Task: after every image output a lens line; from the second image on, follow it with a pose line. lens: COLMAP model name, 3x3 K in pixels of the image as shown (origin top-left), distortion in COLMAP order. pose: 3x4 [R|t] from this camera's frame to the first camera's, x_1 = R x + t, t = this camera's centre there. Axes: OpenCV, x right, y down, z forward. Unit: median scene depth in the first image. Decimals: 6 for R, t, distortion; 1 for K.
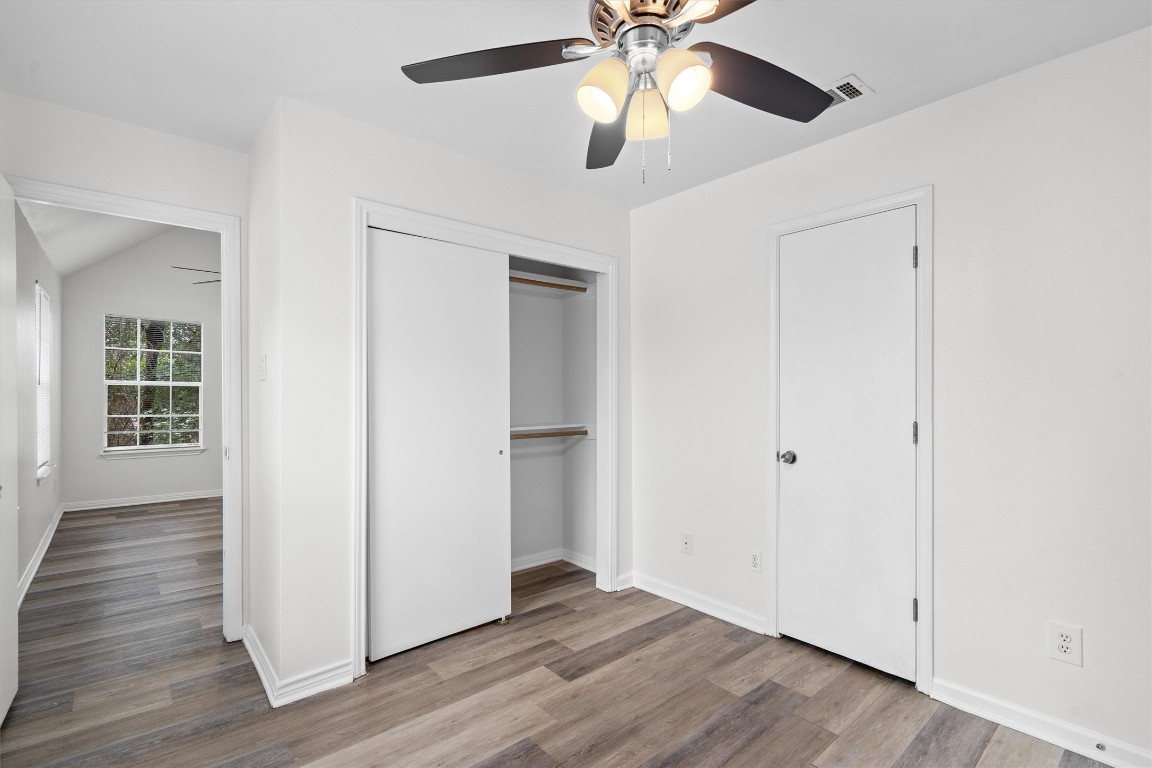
lens RADIAL K [[525.3, 0, 573.7], [0, 525.3, 392.2], [0, 0, 1]] dist [-0.001223, -0.000060]
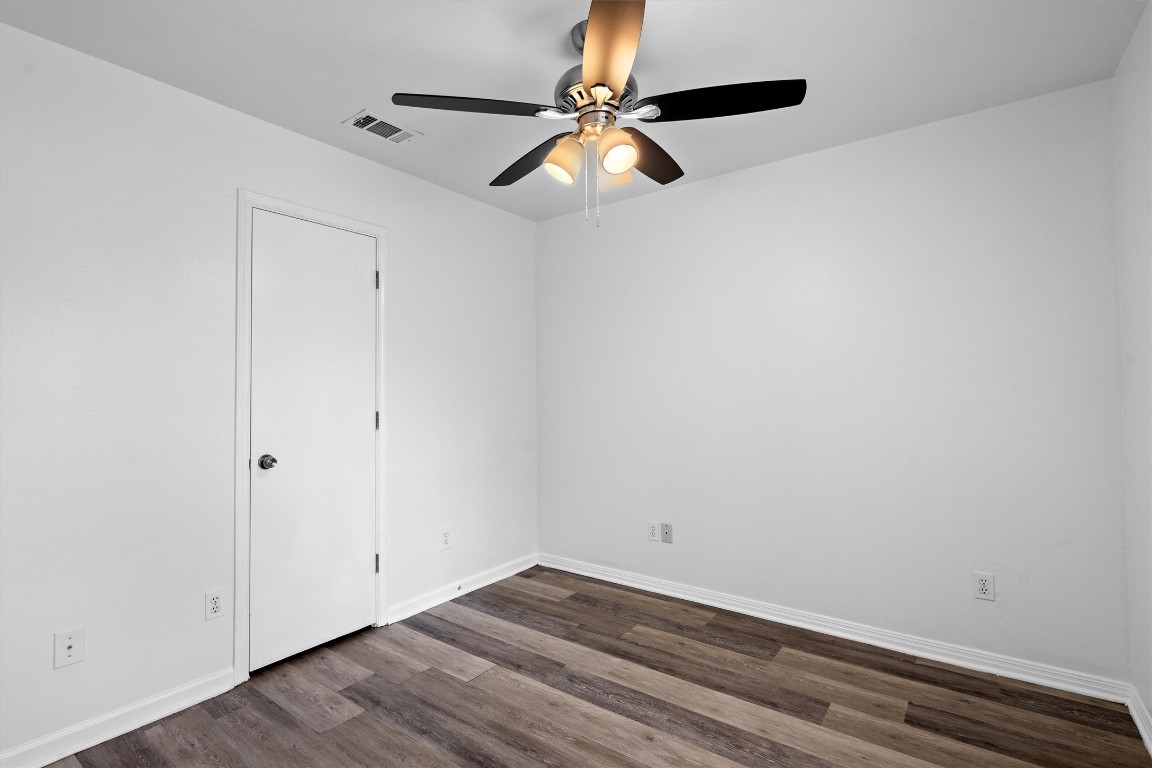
lens RADIAL K [[540.7, 0, 572.9], [0, 540.7, 375.3], [0, 0, 1]] dist [0.000158, 0.000099]
pose [[-0.220208, 0.023639, 0.975167, -0.706040], [0.003749, 0.999719, -0.023387, 0.001775], [-0.975446, -0.001495, -0.220235, 0.826415]]
